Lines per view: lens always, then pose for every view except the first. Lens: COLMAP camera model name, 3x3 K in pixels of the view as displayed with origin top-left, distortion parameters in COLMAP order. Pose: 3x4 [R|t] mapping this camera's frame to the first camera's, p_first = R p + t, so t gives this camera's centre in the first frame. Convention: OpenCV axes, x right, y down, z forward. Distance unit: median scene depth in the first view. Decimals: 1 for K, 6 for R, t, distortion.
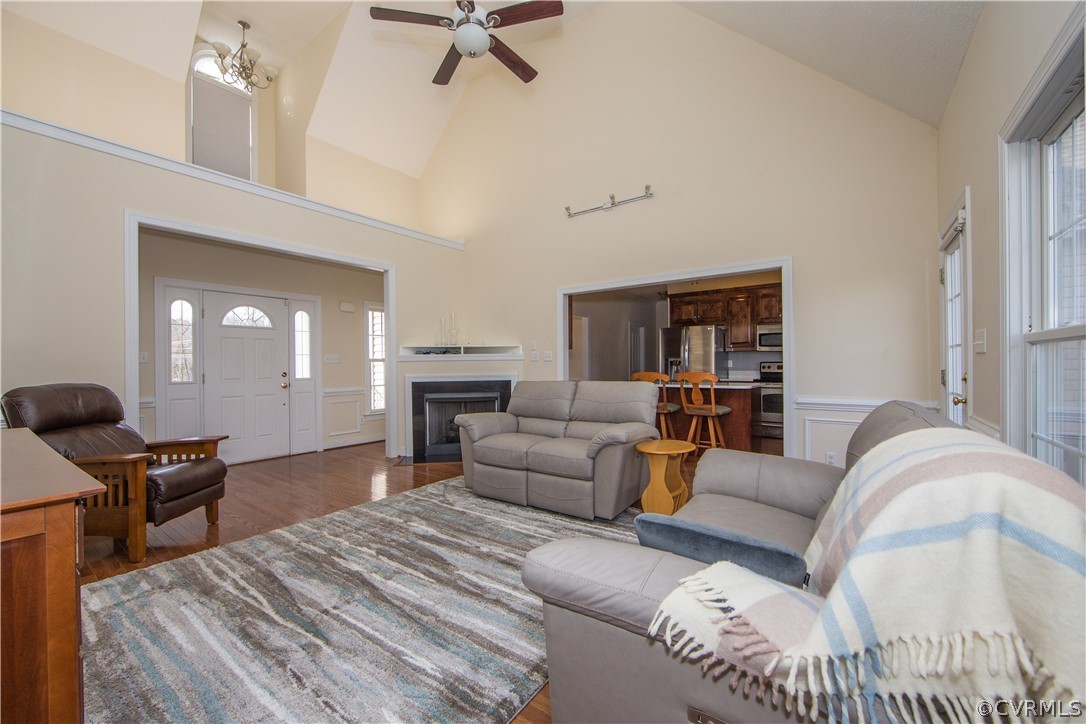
lens RADIAL K [[427.9, 0, 545.5], [0, 427.9, 365.9], [0, 0, 1]] dist [-0.012234, 0.001065]
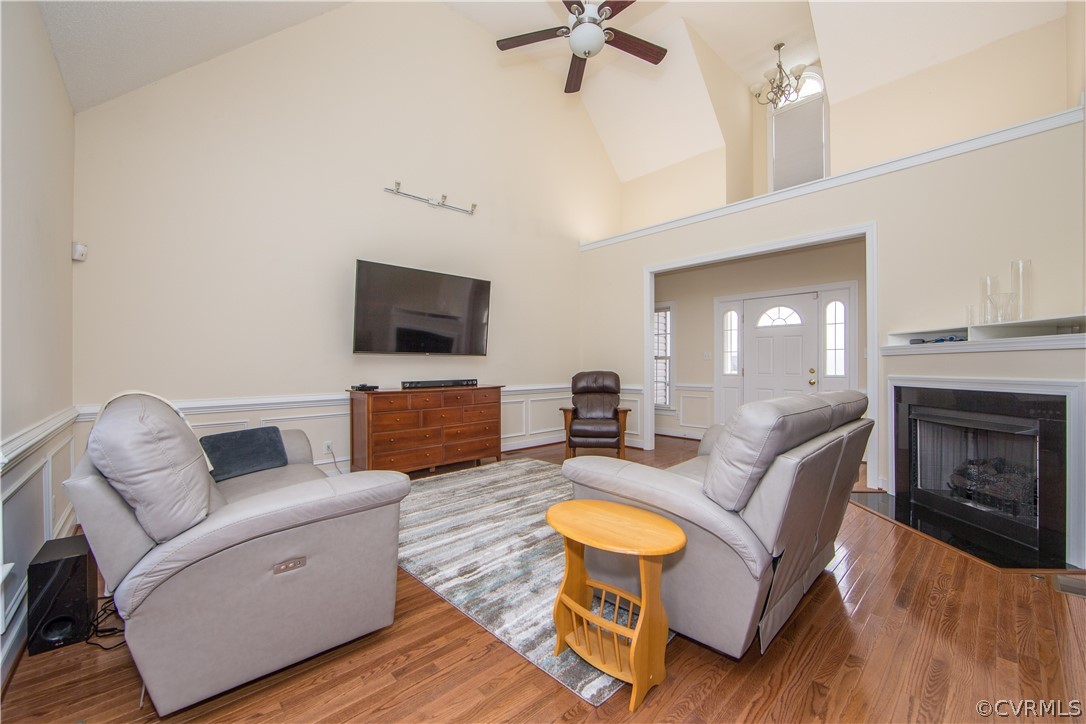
lens RADIAL K [[427.9, 0, 545.6], [0, 427.9, 364.2], [0, 0, 1]] dist [-0.012234, 0.001065]
pose [[-0.198094, 0.006157, -0.980164, 0.493355], [0.000900, 0.999981, 0.006100, -0.001588], [0.980183, 0.000326, -0.198096, 0.650161]]
